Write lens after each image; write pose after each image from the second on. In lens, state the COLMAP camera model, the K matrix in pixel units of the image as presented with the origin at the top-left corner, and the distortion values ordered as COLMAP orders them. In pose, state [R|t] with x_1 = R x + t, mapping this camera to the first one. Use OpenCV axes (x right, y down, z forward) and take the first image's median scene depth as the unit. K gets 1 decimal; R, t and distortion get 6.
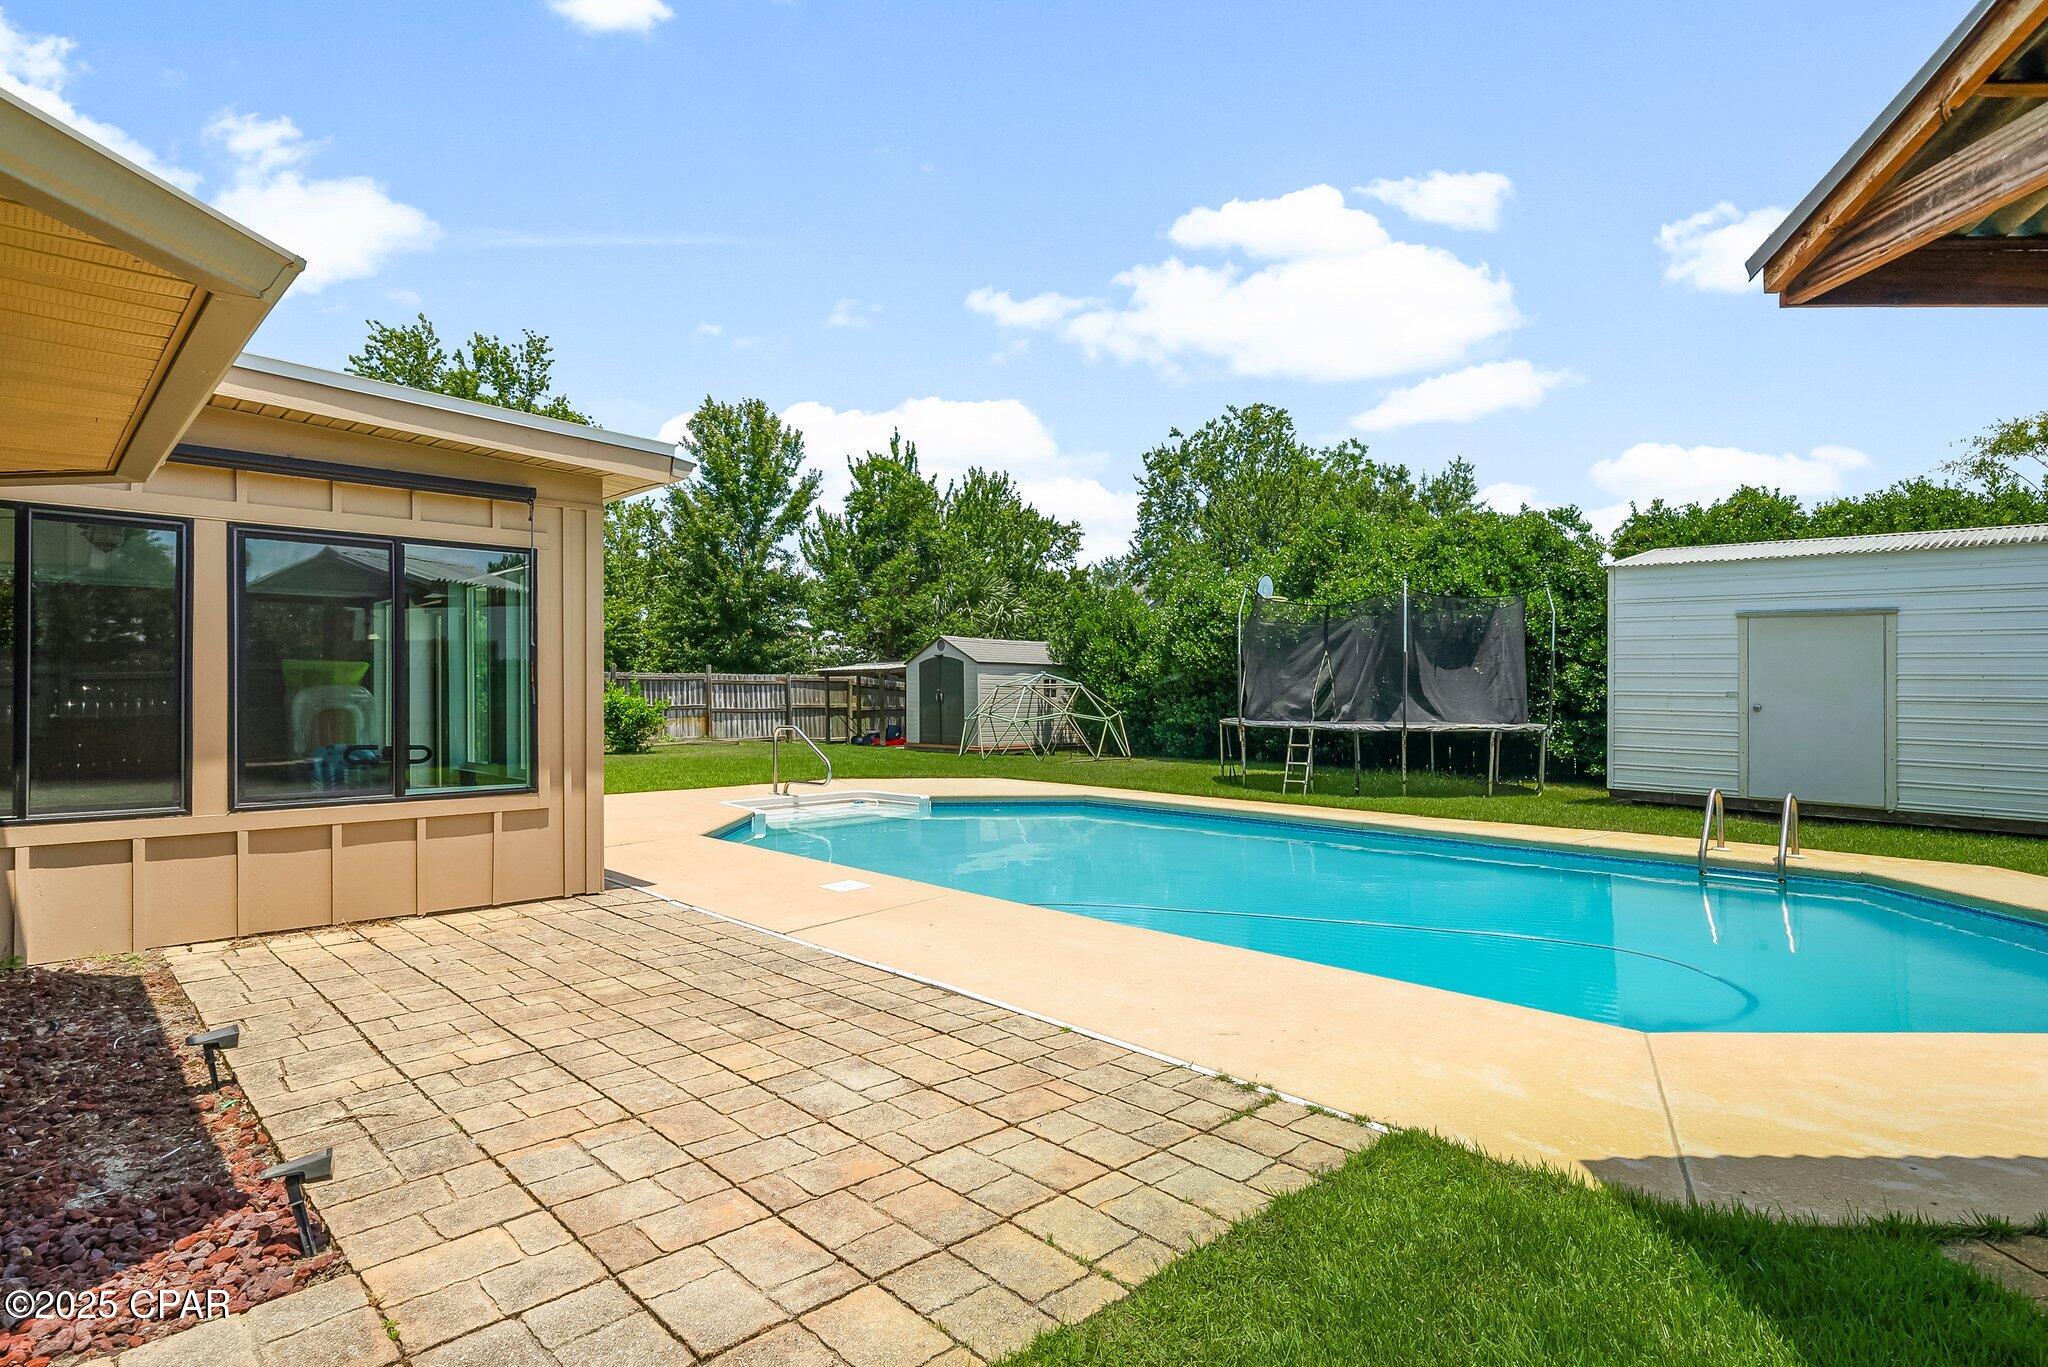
lens RADIAL K [[1042.2, 0, 1019.7], [0, 1042.2, 679.8], [0, 0, 1]] dist [-0.002783, 0.000425]
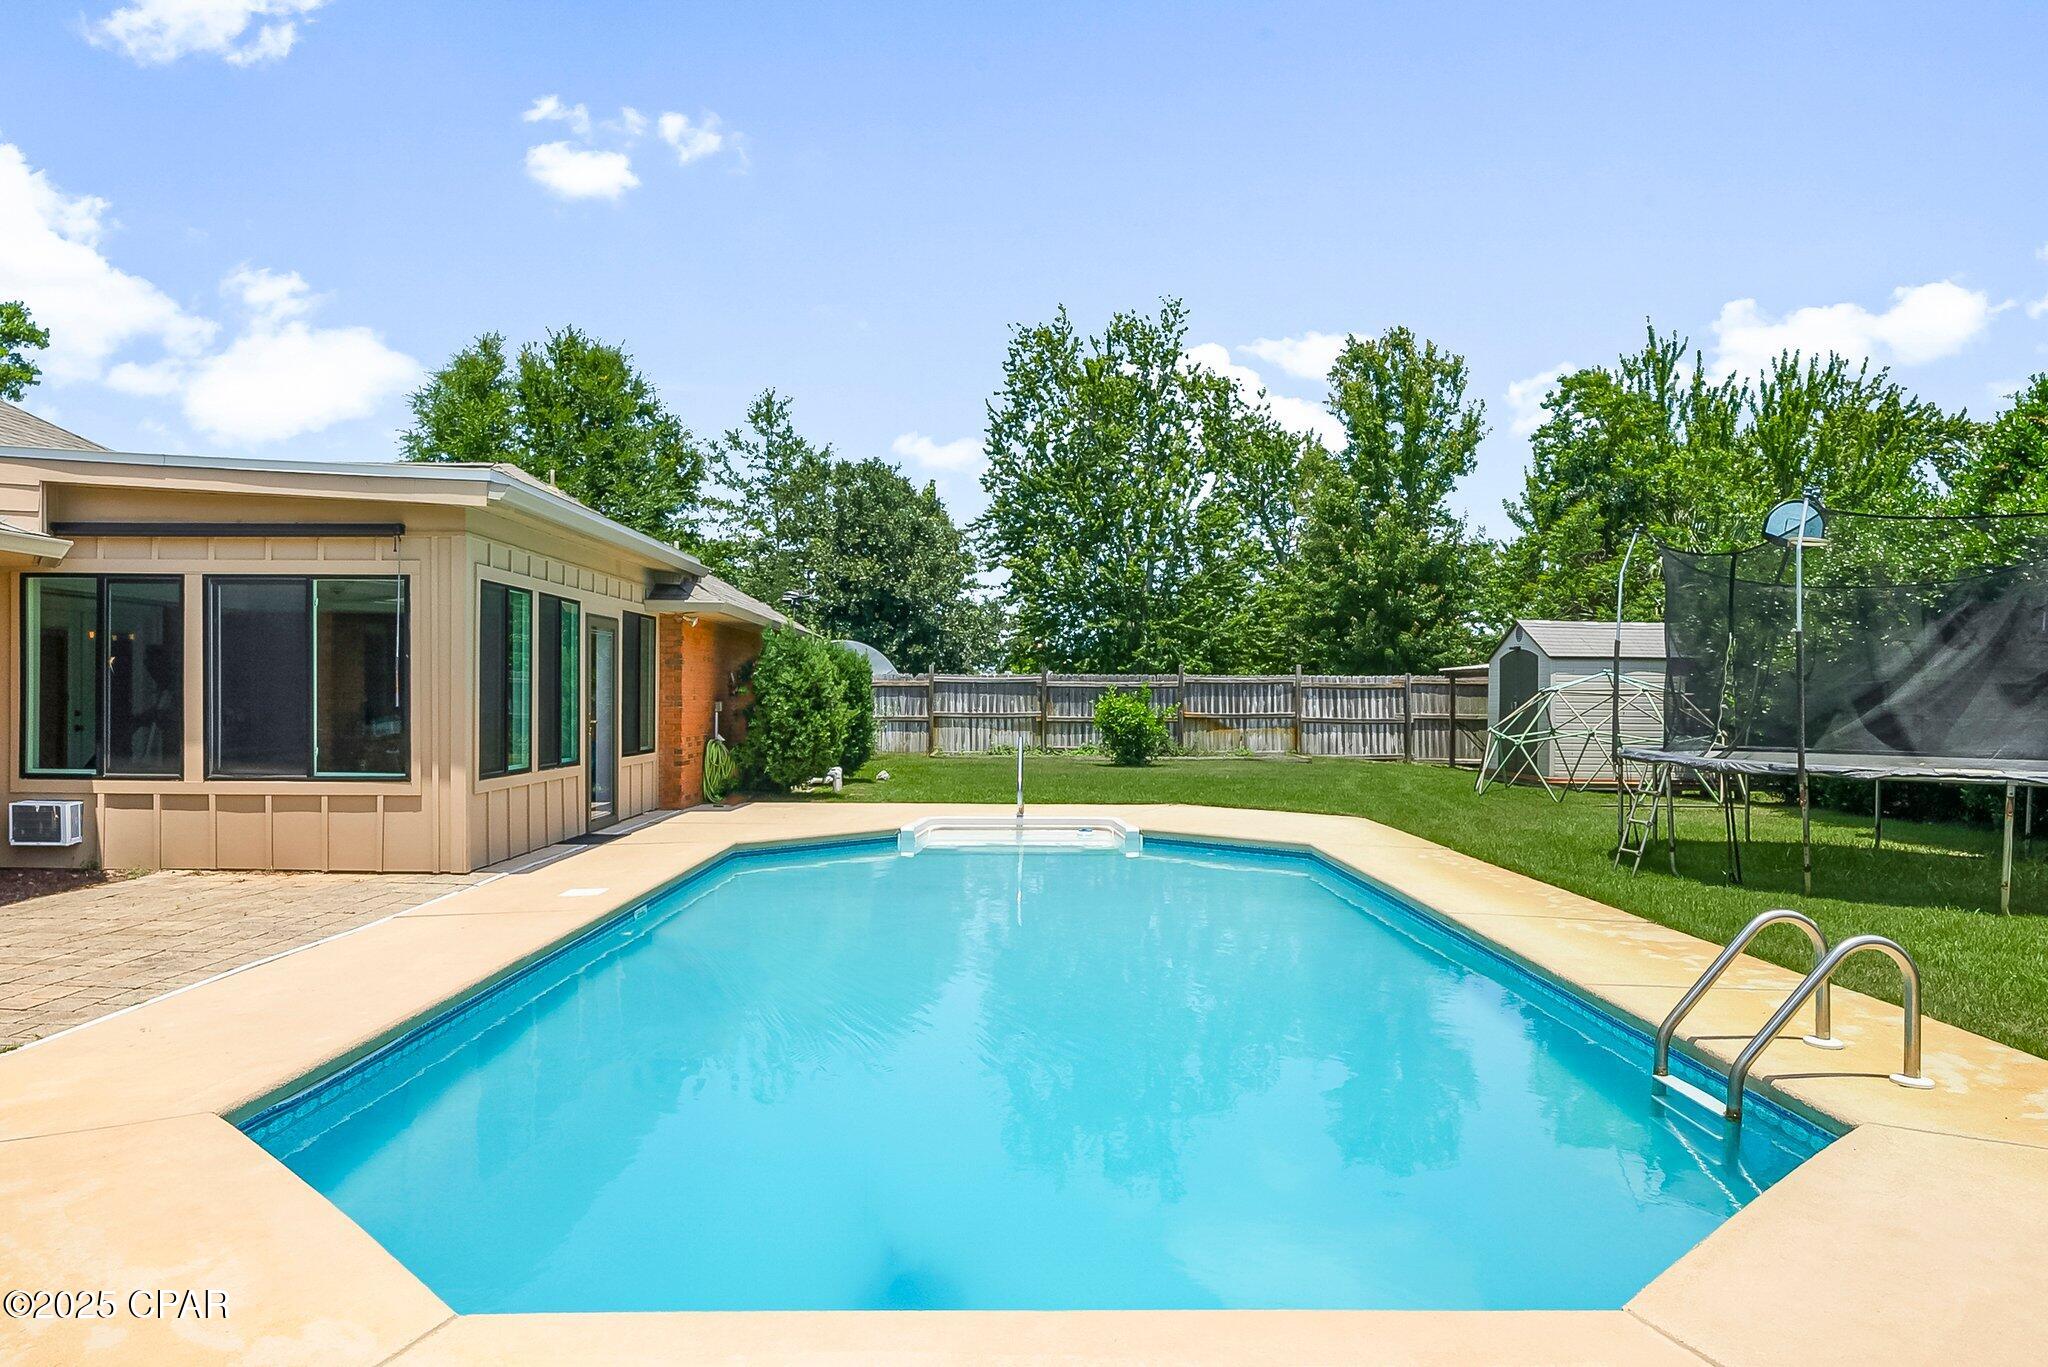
lens RADIAL K [[1317.9, 0, 1012.1], [0, 1317.9, 688.5], [0, 0, 1]] dist [-0.006365, -0.001889]
pose [[0.714780, -0.001206, -0.699349, 0.267773], [0.004341, 0.999987, 0.002713, 0.000577], [0.699336, -0.004975, 0.714776, 0.104038]]
